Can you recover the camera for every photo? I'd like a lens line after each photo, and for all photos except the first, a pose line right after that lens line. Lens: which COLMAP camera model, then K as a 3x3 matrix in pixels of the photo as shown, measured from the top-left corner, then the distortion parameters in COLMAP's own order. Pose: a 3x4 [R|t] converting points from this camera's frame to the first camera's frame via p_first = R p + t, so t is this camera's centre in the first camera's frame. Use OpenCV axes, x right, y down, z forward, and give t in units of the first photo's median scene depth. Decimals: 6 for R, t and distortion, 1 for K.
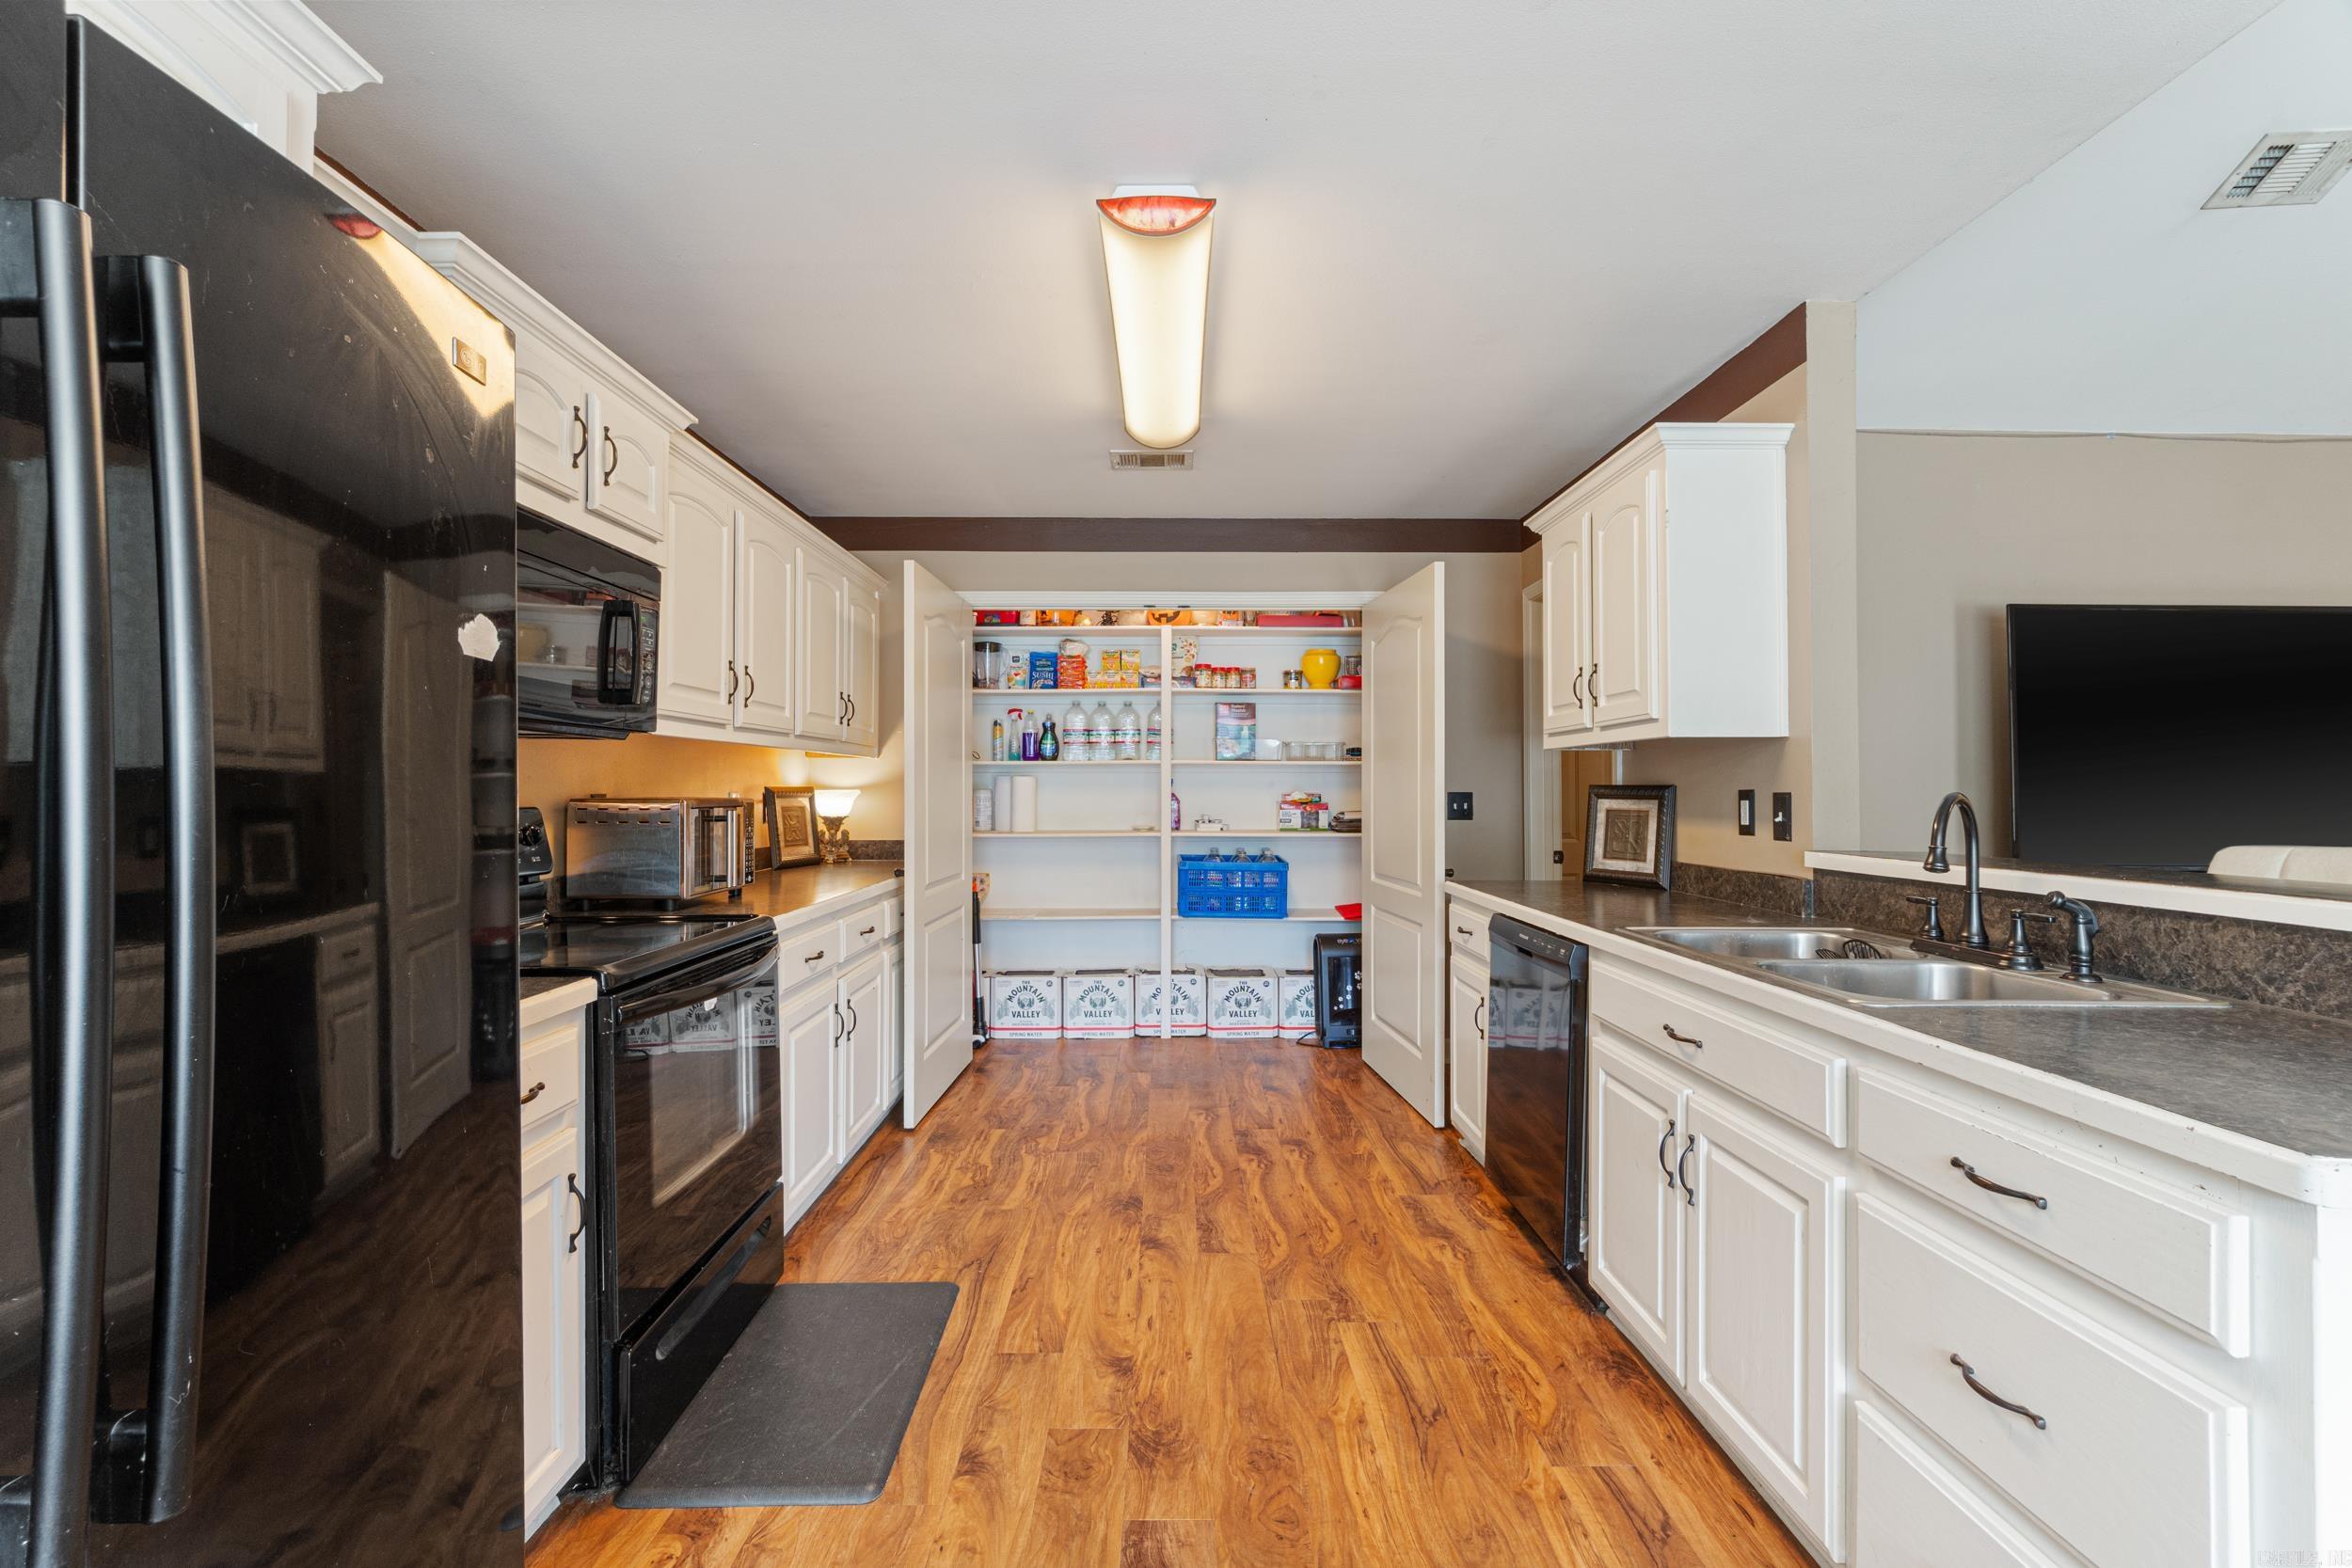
lens RADIAL K [[1030.3, 0, 1175.6], [0, 1030.3, 775.4], [0, 0, 1]] dist [-0.004697, 0.002062]
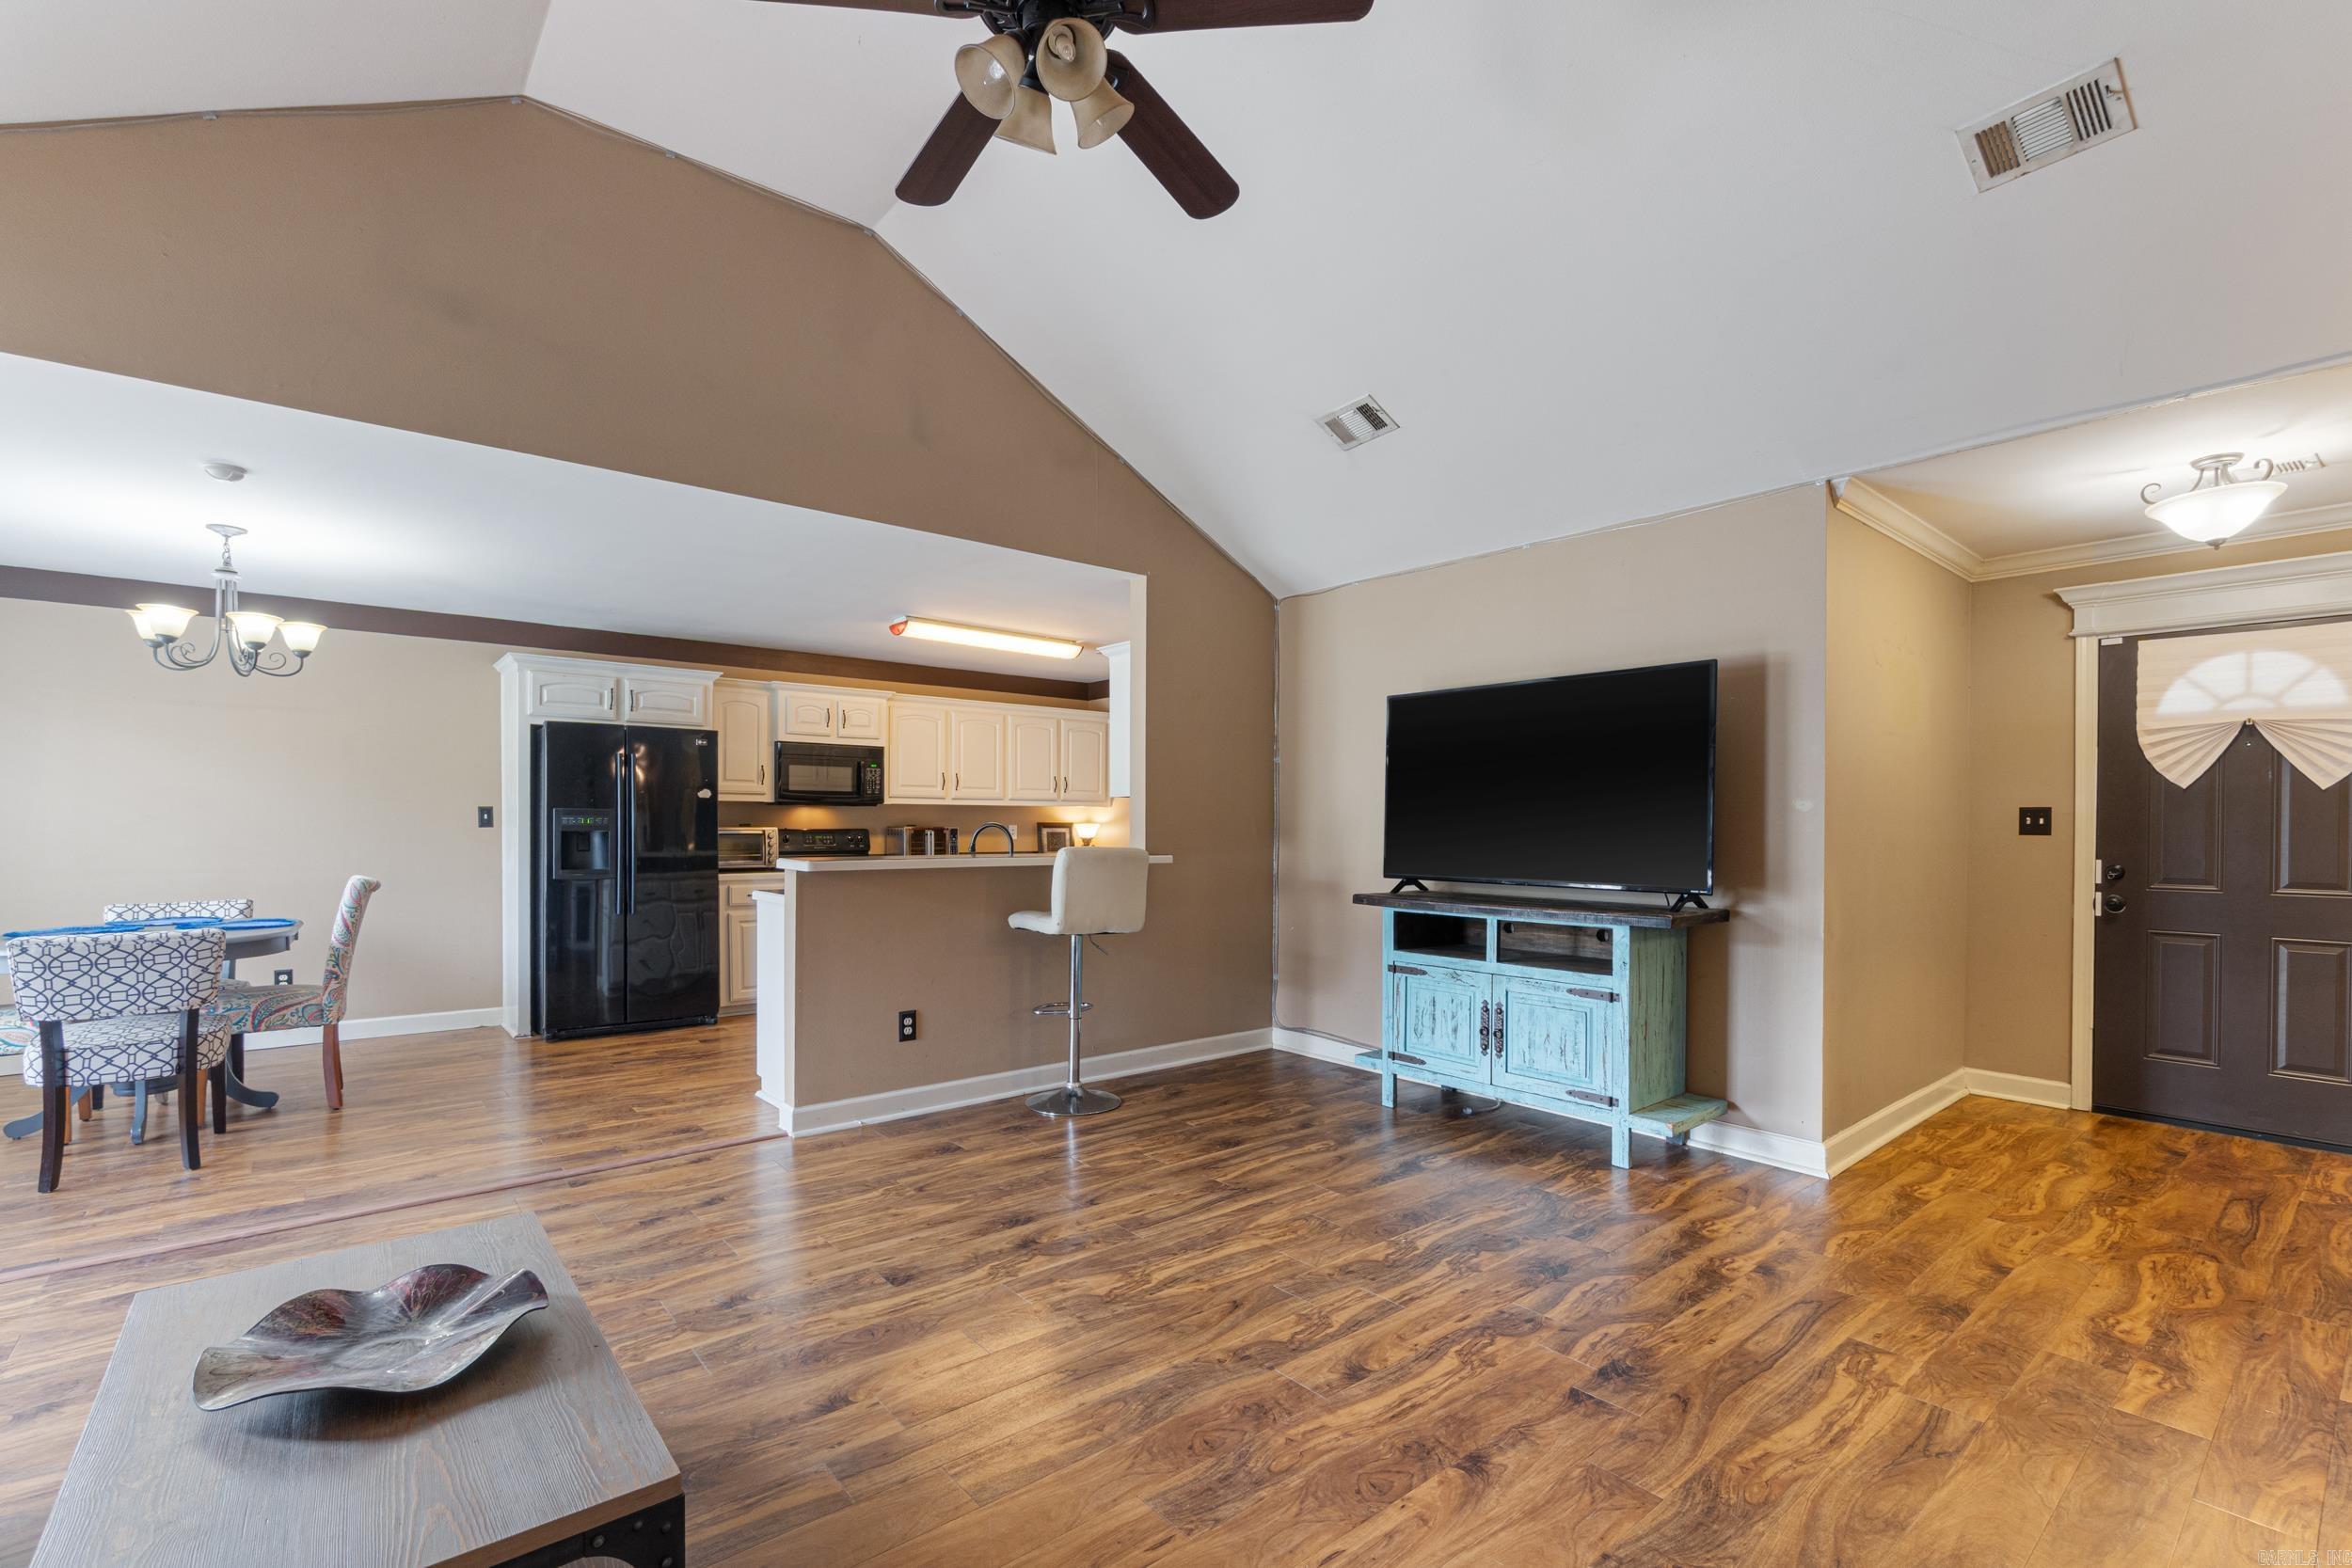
lens RADIAL K [[1030.3, 0, 1159.3], [0, 1030.3, 840.0], [0, 0, 1]] dist [-0.004697, 0.002062]
pose [[0.631375, 0.010253, -0.775410, 2.279664], [0.007735, 0.999780, 0.019518, 0.010506], [0.775439, -0.018320, 0.631157, -0.247895]]
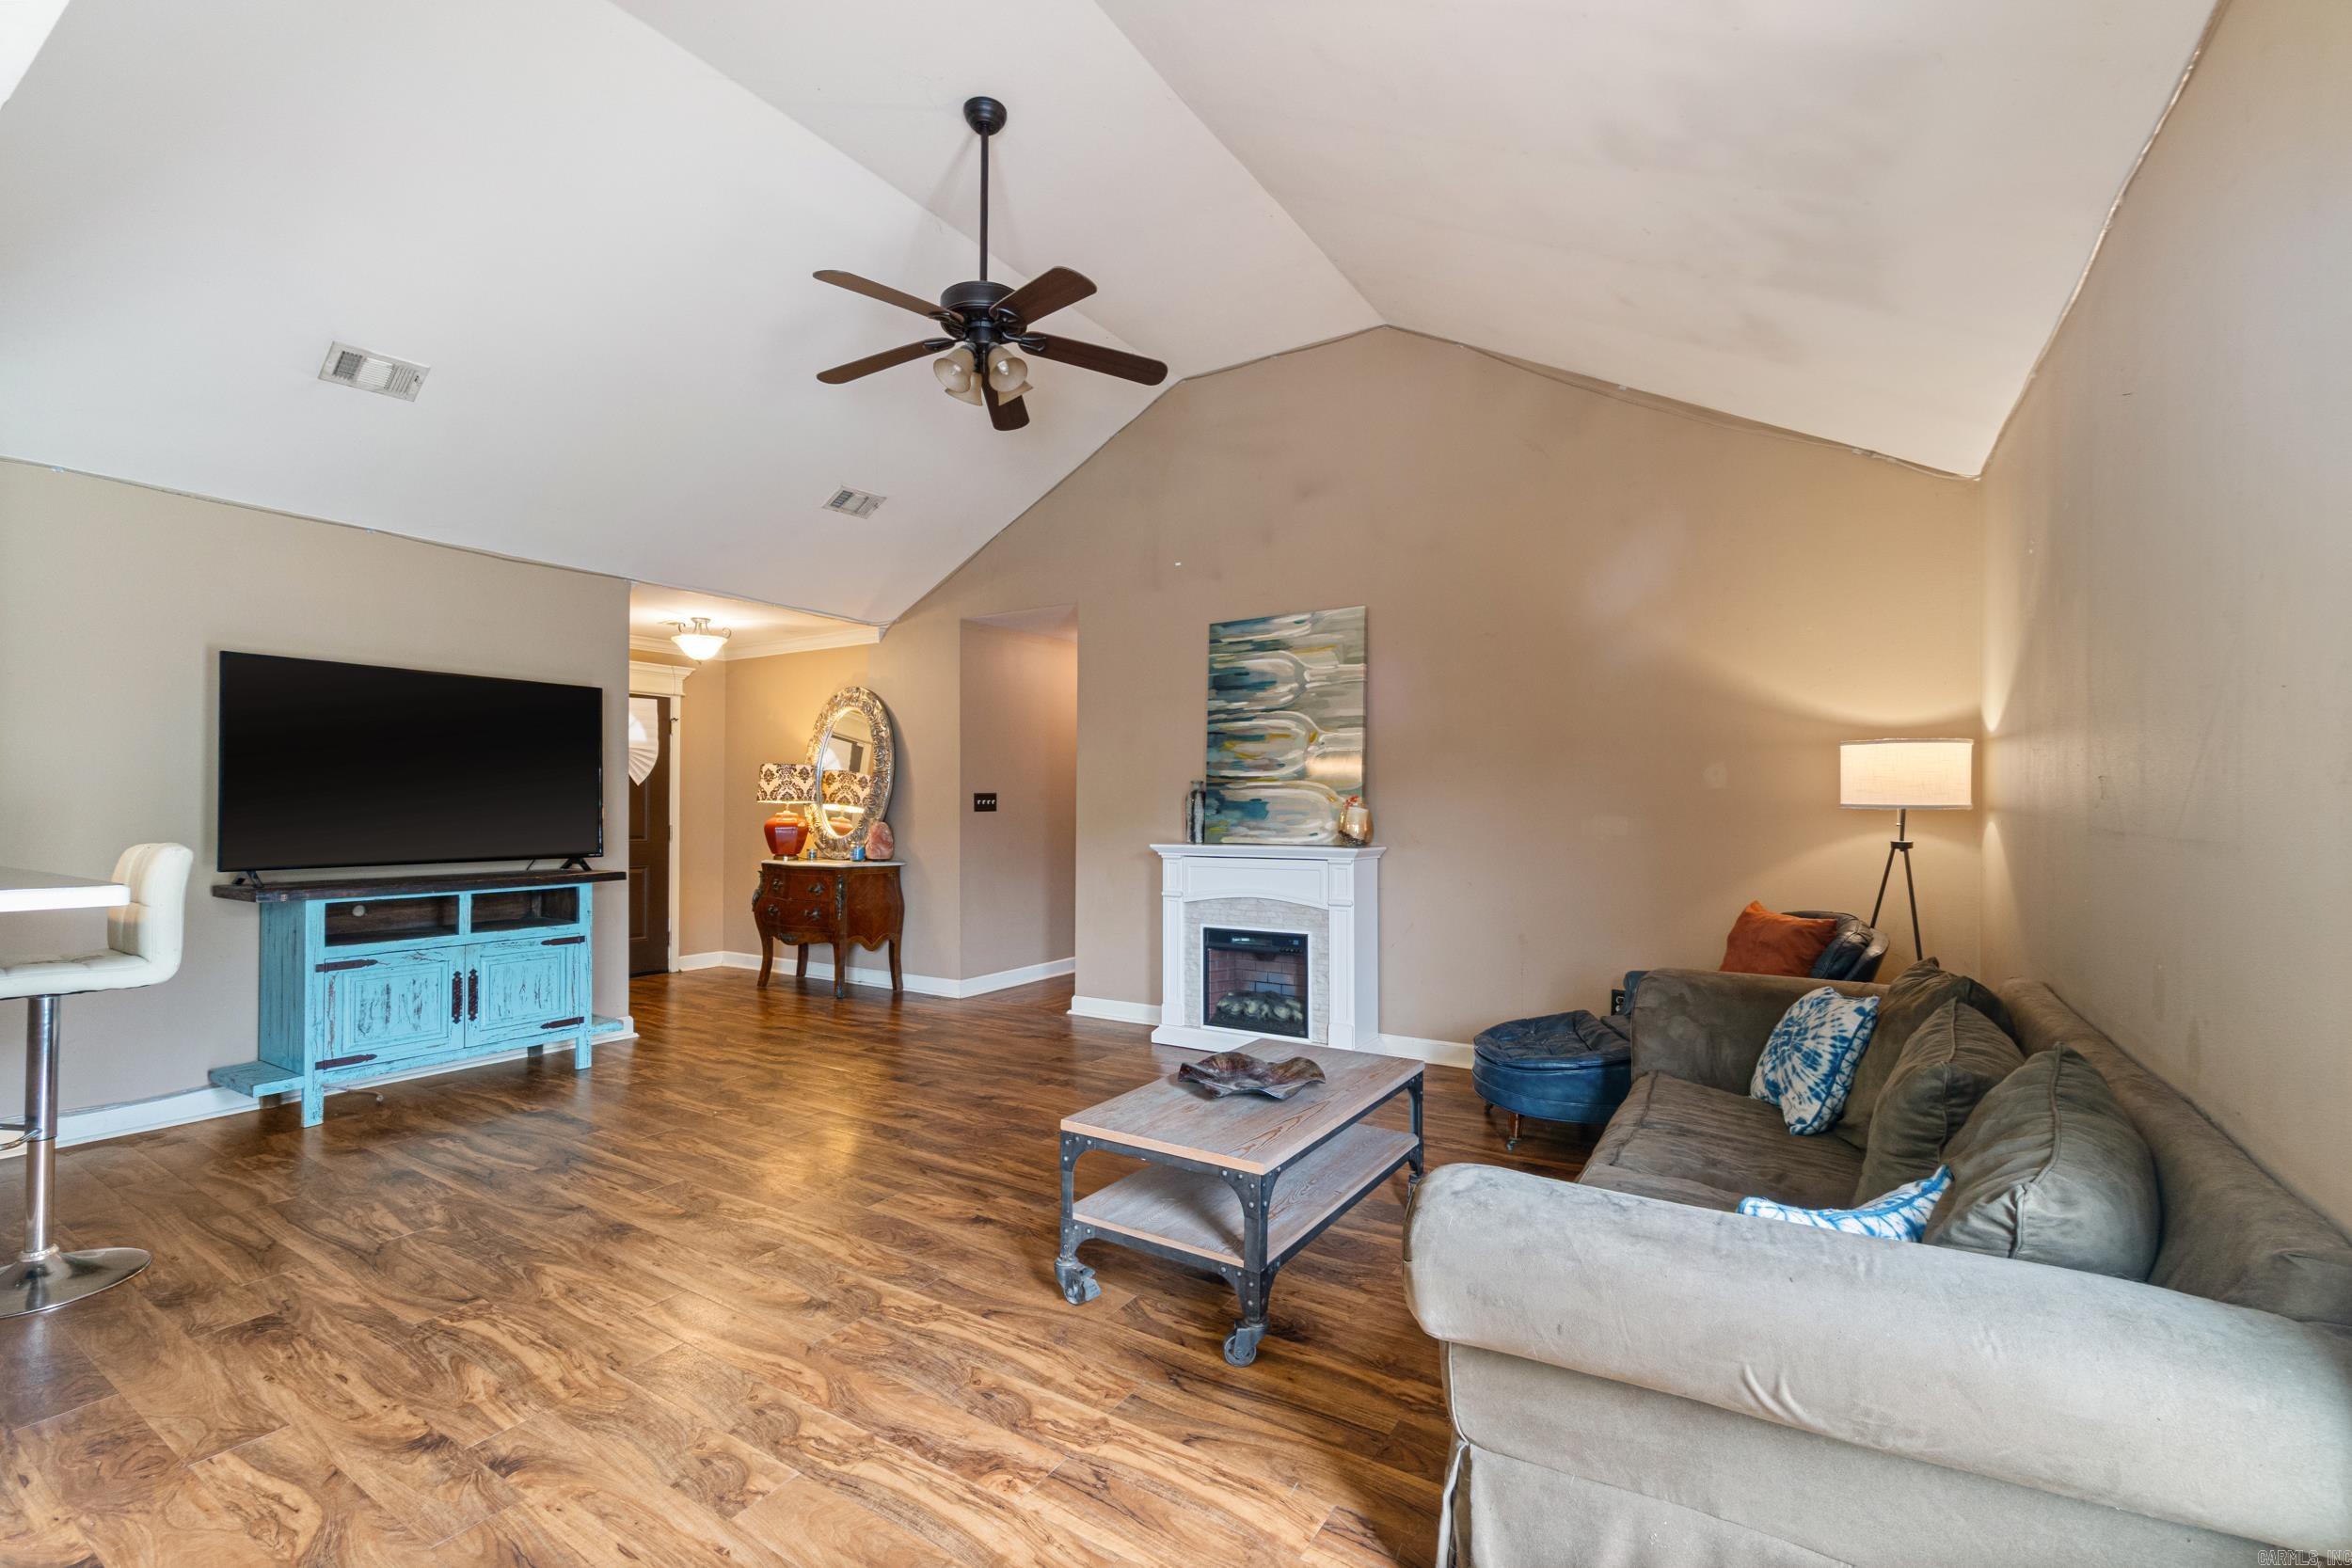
lens RADIAL K [[1030.3, 0, 1166.1], [0, 1030.3, 781.9], [0, 0, 1]] dist [-0.004697, 0.002062]
pose [[0.548230, 0.015561, 0.836183, 0.532765], [-0.006882, 0.999877, -0.014095, -0.002875], [-0.836299, 0.001972, 0.548270, -0.774785]]
